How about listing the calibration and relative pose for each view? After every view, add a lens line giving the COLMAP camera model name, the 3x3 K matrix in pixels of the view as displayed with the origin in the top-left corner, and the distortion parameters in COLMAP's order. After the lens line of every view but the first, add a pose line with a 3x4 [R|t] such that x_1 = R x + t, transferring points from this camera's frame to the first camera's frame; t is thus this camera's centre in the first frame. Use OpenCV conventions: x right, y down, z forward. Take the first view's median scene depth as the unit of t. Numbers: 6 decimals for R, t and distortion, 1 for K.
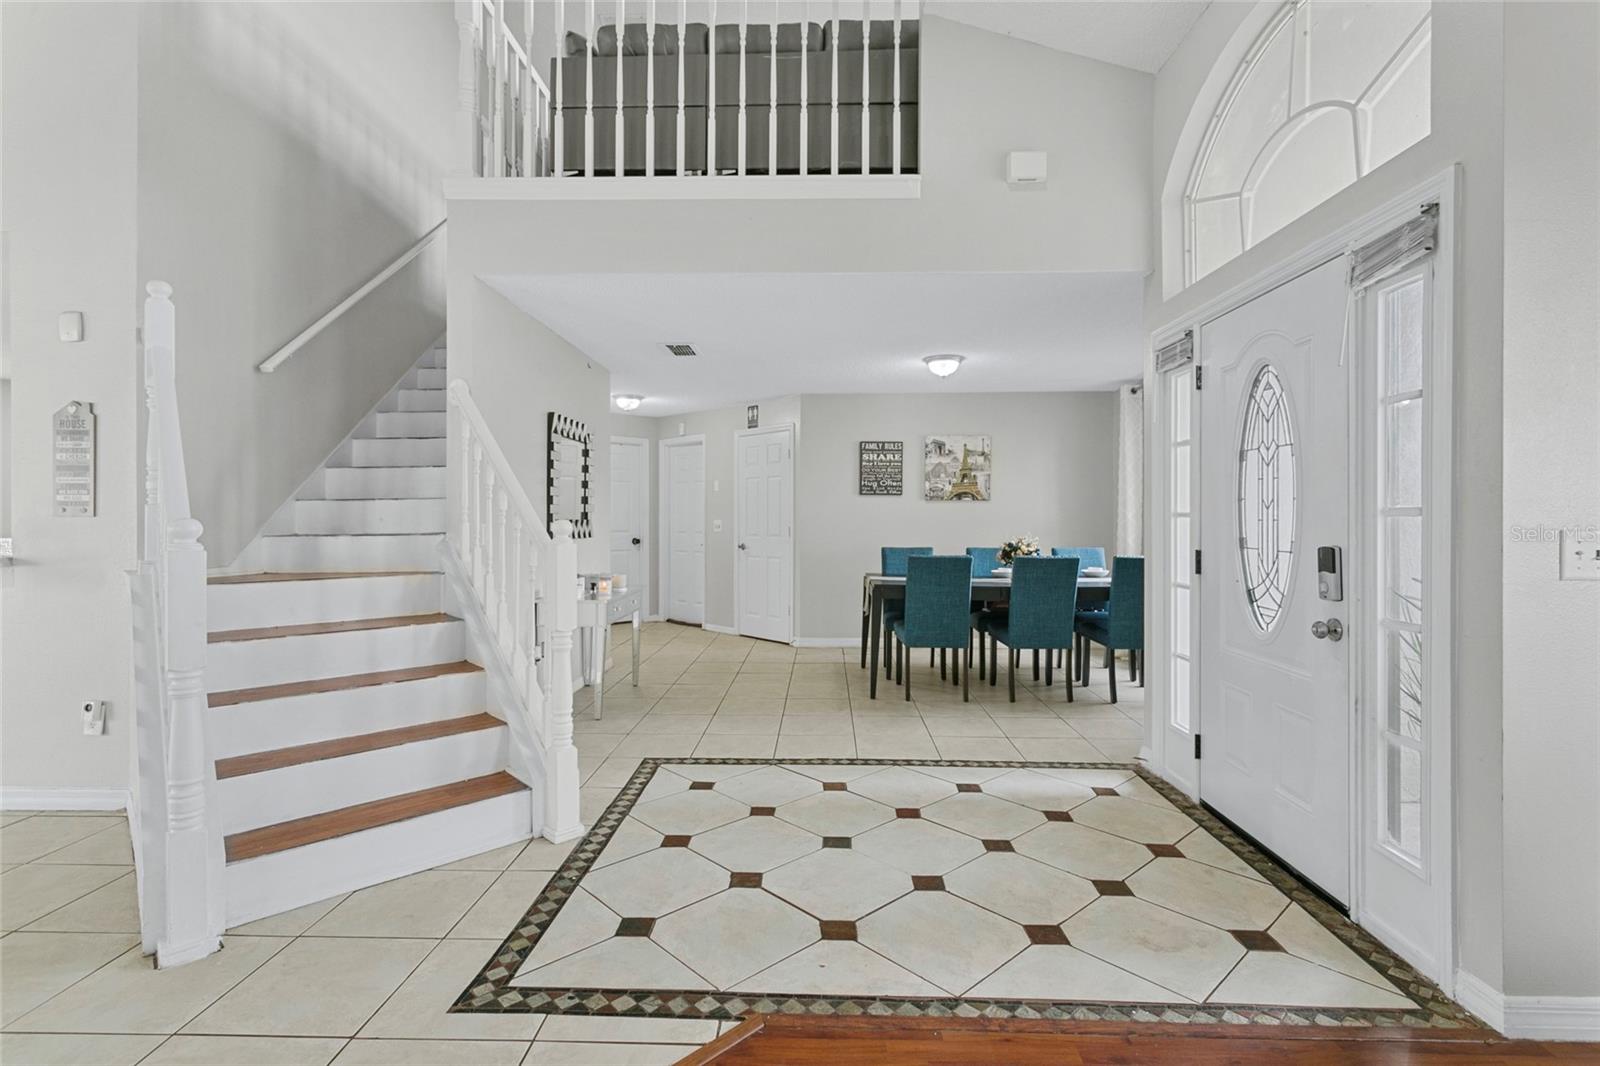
lens RADIAL K [[761.1, 0, 800.4], [0, 761.1, 519.3], [0, 0, 1]] dist [0.001614, 0.000921]
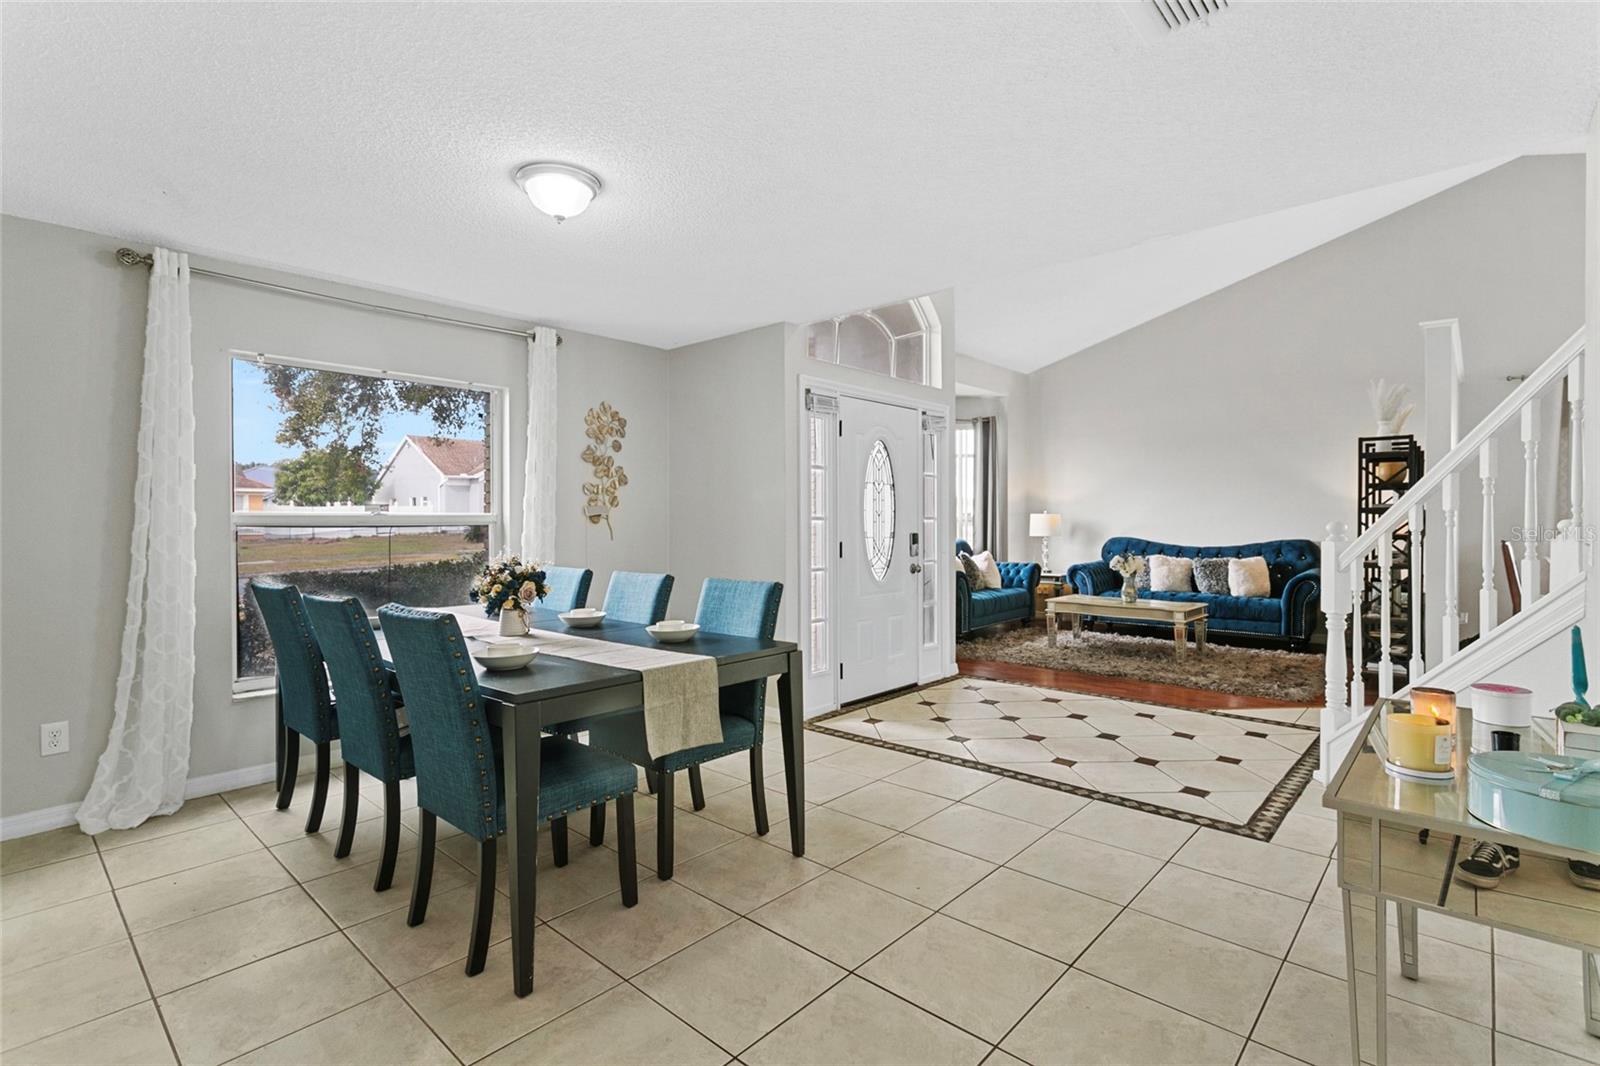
lens RADIAL K [[761.1, 0, 803.3], [0, 761.1, 534.6], [0, 0, 1]] dist [0.001614, 0.000921]
pose [[-0.766299, -0.008062, 0.642433, -0.403829], [0.004277, 0.999835, 0.017649, -0.001181], [-0.642470, 0.016272, -0.766138, 2.260645]]
